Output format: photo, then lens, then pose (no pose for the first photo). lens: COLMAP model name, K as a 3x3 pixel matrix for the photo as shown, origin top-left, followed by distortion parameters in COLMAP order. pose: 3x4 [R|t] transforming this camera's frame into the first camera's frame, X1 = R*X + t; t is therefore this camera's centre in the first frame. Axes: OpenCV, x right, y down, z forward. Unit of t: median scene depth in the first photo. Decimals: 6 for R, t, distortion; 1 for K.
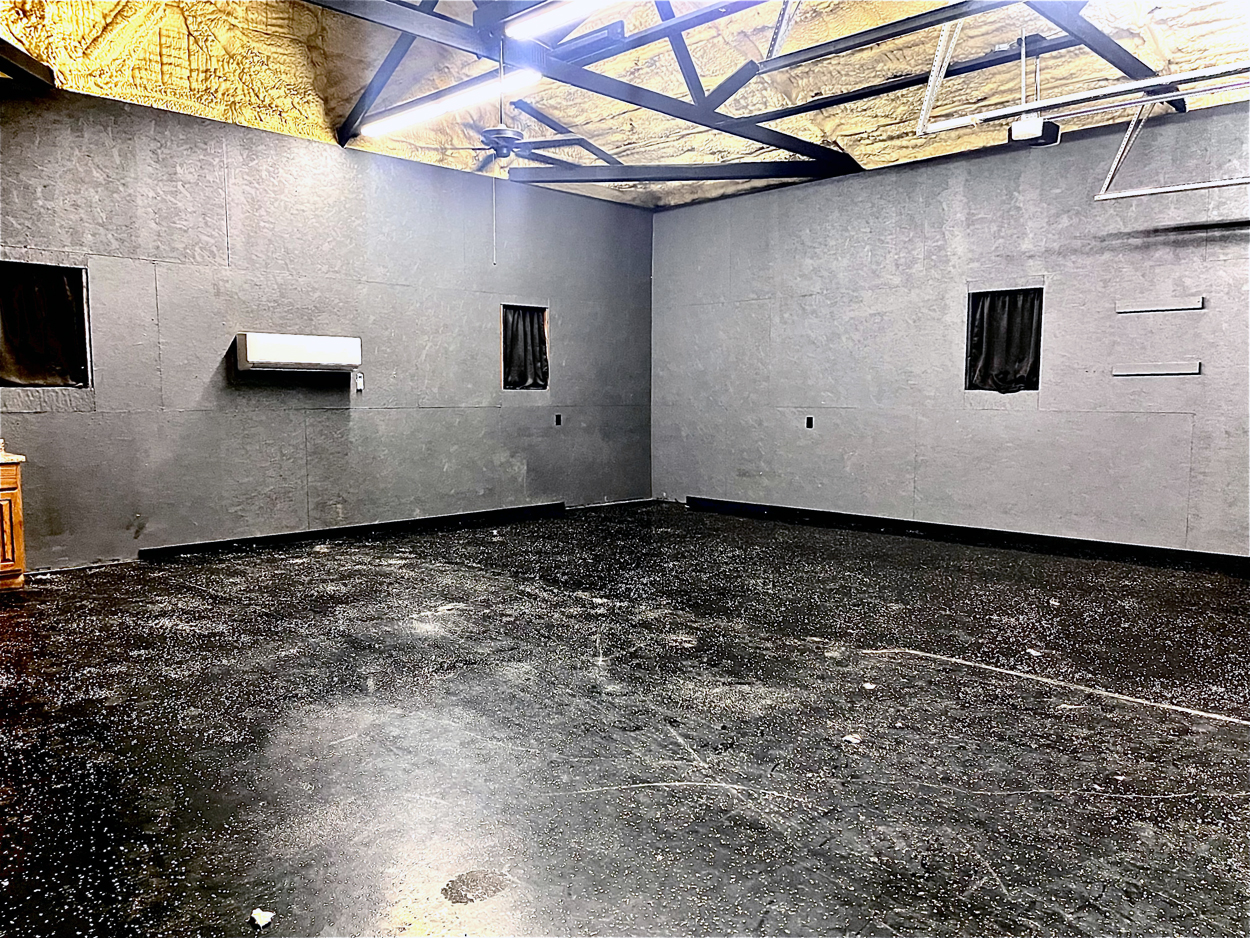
lens RADIAL K [[945.9, 0, 625.9], [0, 945.9, 475.8], [0, 0, 1]] dist [0.049455, -0.001943]
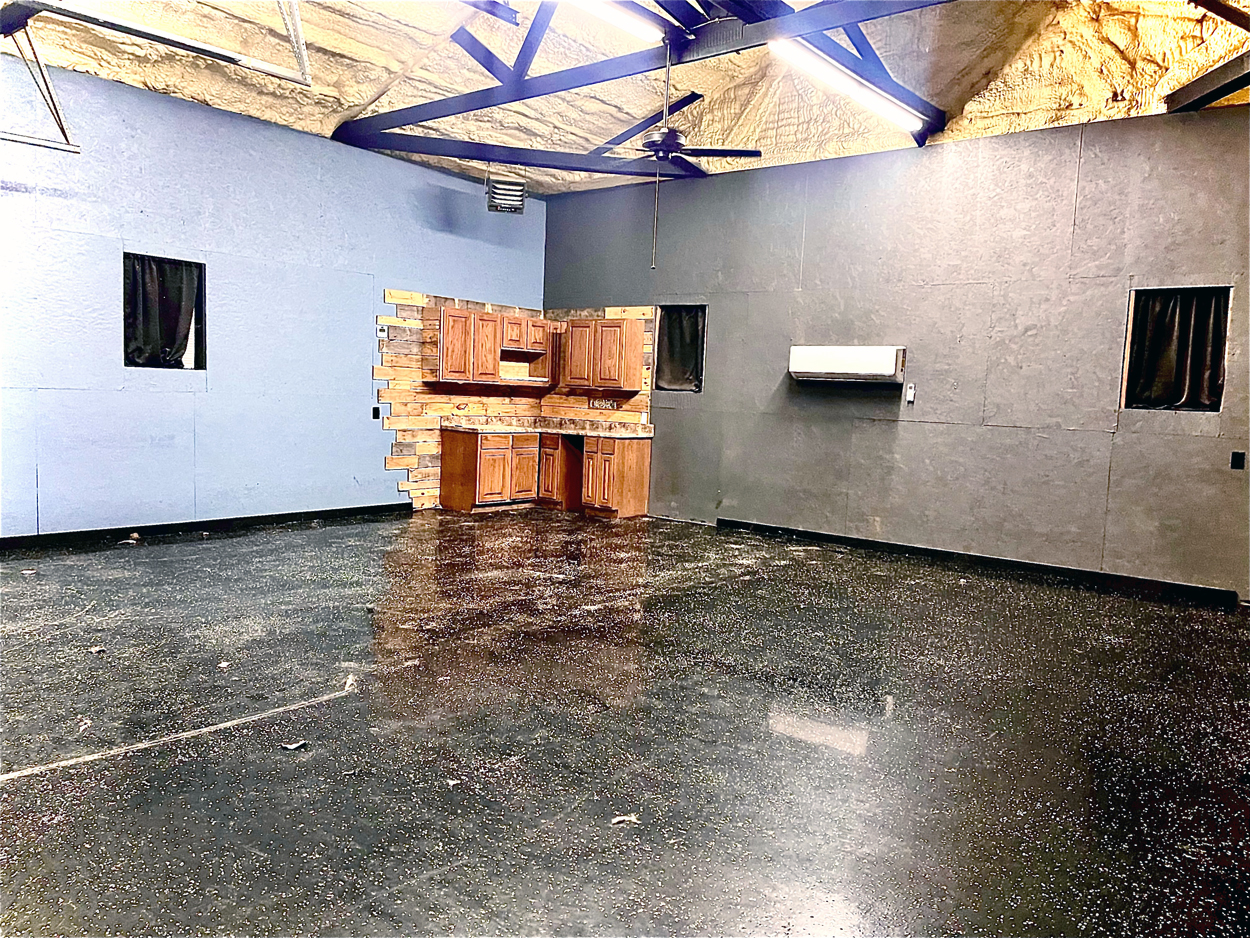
lens RADIAL K [[947.5, 0, 625.8], [0, 947.5, 464.0], [0, 0, 1]] dist [0.058778, -0.071604]
pose [[0.089712, 0.079662, -0.992777, 1.024252], [-0.130809, 0.989104, 0.067547, -0.090650], [0.987340, 0.123805, 0.099155, 1.033138]]
